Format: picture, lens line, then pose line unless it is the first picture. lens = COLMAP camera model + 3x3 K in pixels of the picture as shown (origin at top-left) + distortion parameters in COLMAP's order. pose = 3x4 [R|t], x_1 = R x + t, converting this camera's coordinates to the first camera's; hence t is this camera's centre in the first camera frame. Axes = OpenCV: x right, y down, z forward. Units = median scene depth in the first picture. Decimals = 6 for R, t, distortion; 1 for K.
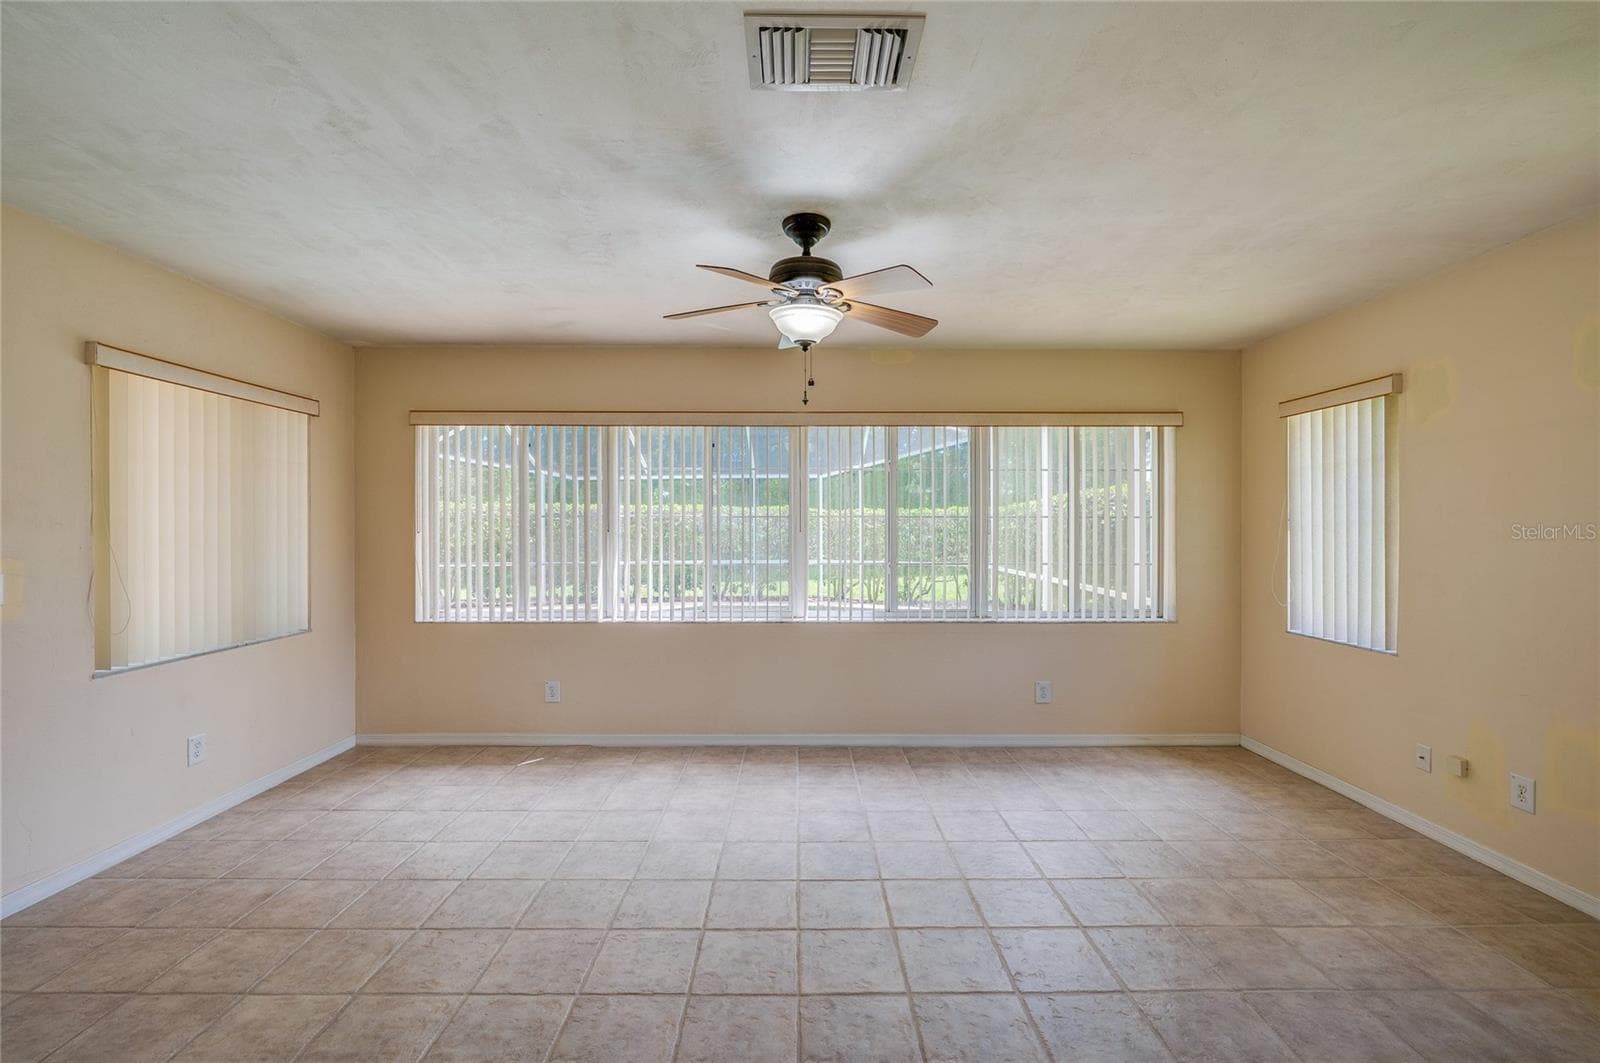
lens RADIAL K [[642.3, 0, 789.7], [0, 642.3, 530.4], [0, 0, 1]] dist [-0.000648, -0.000124]
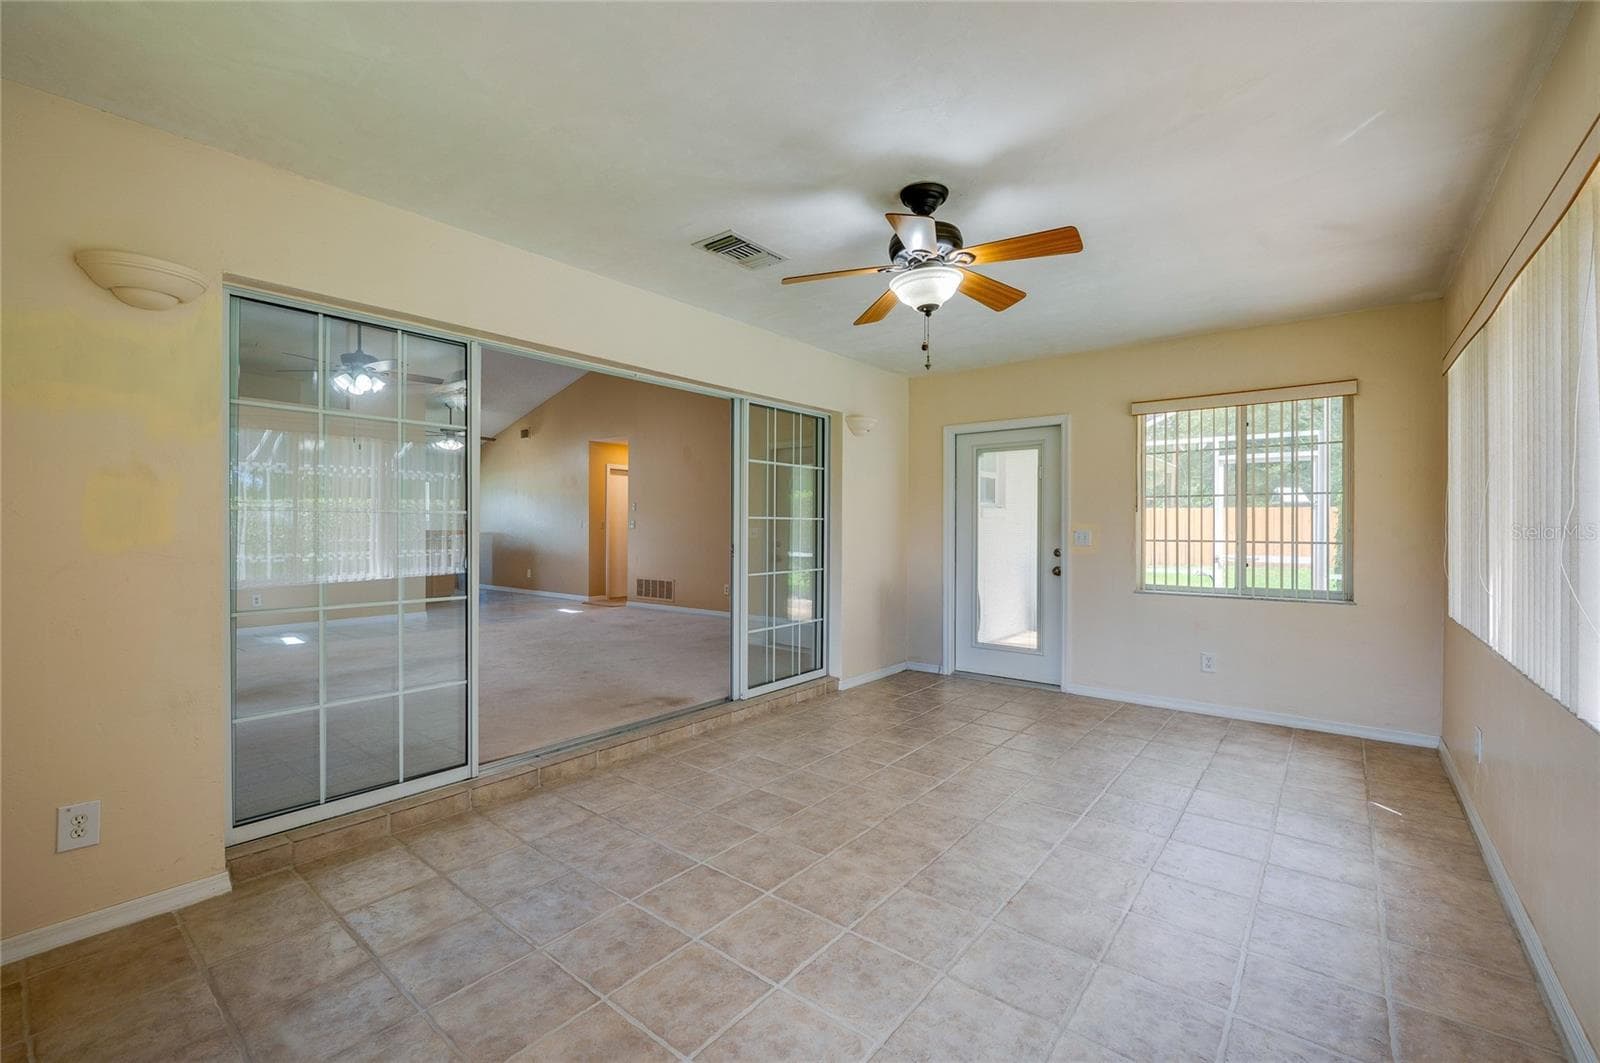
lens RADIAL K [[642.3, 0, 789.7], [0, 642.3, 530.4], [0, 0, 1]] dist [-0.000648, -0.000124]
pose [[-0.637944, -0.000323, -0.770082, 0.769085], [0.007415, 0.999951, -0.006563, 0.049226], [0.770047, -0.009897, -0.637911, 1.197359]]
